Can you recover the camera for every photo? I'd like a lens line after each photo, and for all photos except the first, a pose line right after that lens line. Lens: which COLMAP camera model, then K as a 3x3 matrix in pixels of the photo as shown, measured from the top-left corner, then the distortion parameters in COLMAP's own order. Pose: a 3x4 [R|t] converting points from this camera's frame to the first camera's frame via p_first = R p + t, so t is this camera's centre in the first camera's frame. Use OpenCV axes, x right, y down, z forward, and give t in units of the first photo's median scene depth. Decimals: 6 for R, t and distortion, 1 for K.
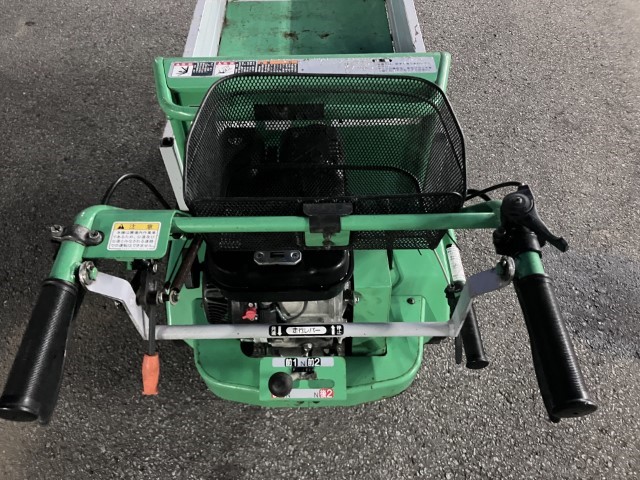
lens RADIAL K [[529.3, 0, 311.4], [0, 529.3, 237.6], [0, 0, 1]] dist [0.003079, -0.004949]
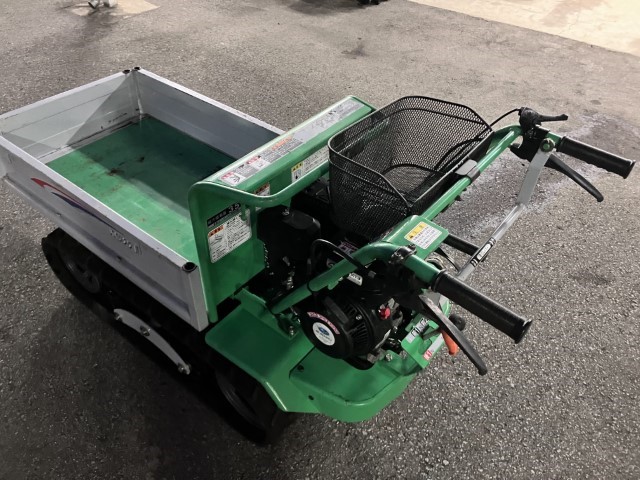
lens RADIAL K [[525.5, 0, 313.6], [0, 525.5, 235.1], [0, 0, 1]] dist [0.014197, -0.001447]
pose [[0.635954, -0.484343, 0.600812, -0.649029], [0.591501, 0.805958, 0.023622, -0.099277], [-0.495670, 0.340358, 0.799042, 0.018384]]
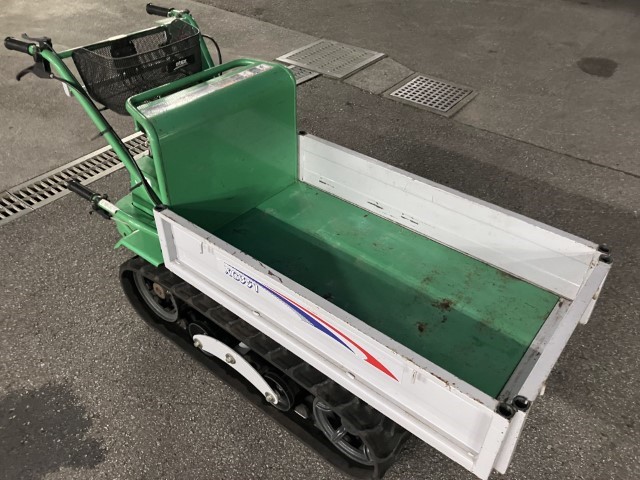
lens RADIAL K [[523.9, 0, 320.0], [0, 523.9, 240.0], [0, 0, 1]] dist [0.015976, -0.005613]
pose [[-0.636142, 0.482579, -0.602031, 0.716119], [-0.607620, 0.167551, 0.776354, -1.247071], [0.475523, 0.859677, 0.186638, 0.919828]]
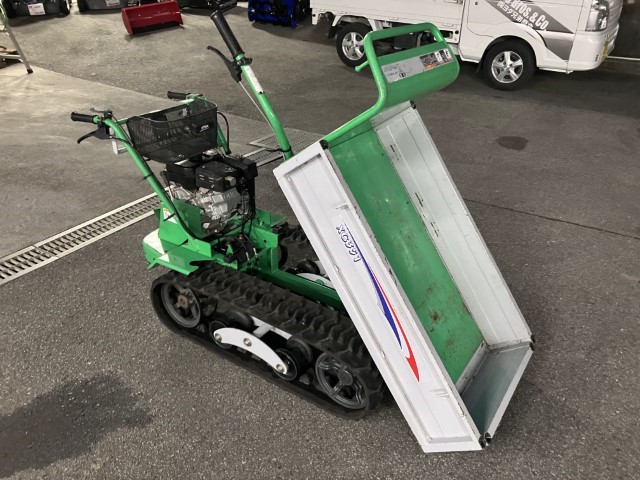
lens RADIAL K [[525.5, 0, 313.6], [0, 525.5, 235.1], [0, 0, 1]] dist [0.014197, -0.001447]
pose [[-0.566756, 0.382512, -0.729707, 1.158918], [-0.652171, 0.332925, 0.681054, -1.434233], [0.503449, 0.861885, 0.060775, 1.013677]]
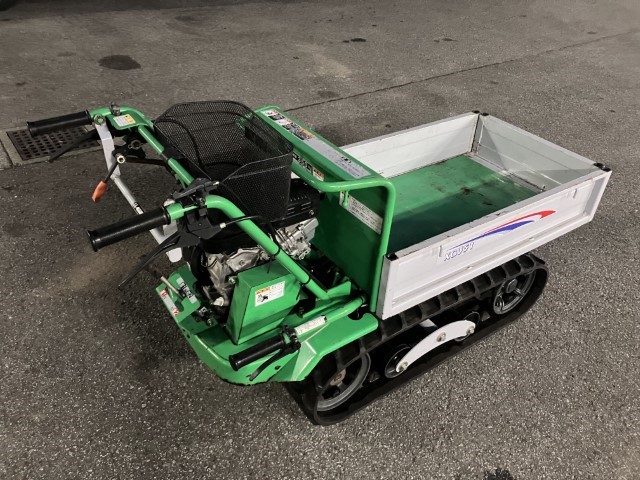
lens RADIAL K [[525.5, 0, 313.6], [0, 525.5, 235.1], [0, 0, 1]] dist [0.014197, -0.001447]
pose [[0.554894, 0.509527, -0.657628, 0.823427], [-0.686031, 0.727412, -0.015265, -0.075435], [0.470589, 0.459624, 0.753188, -0.010968]]
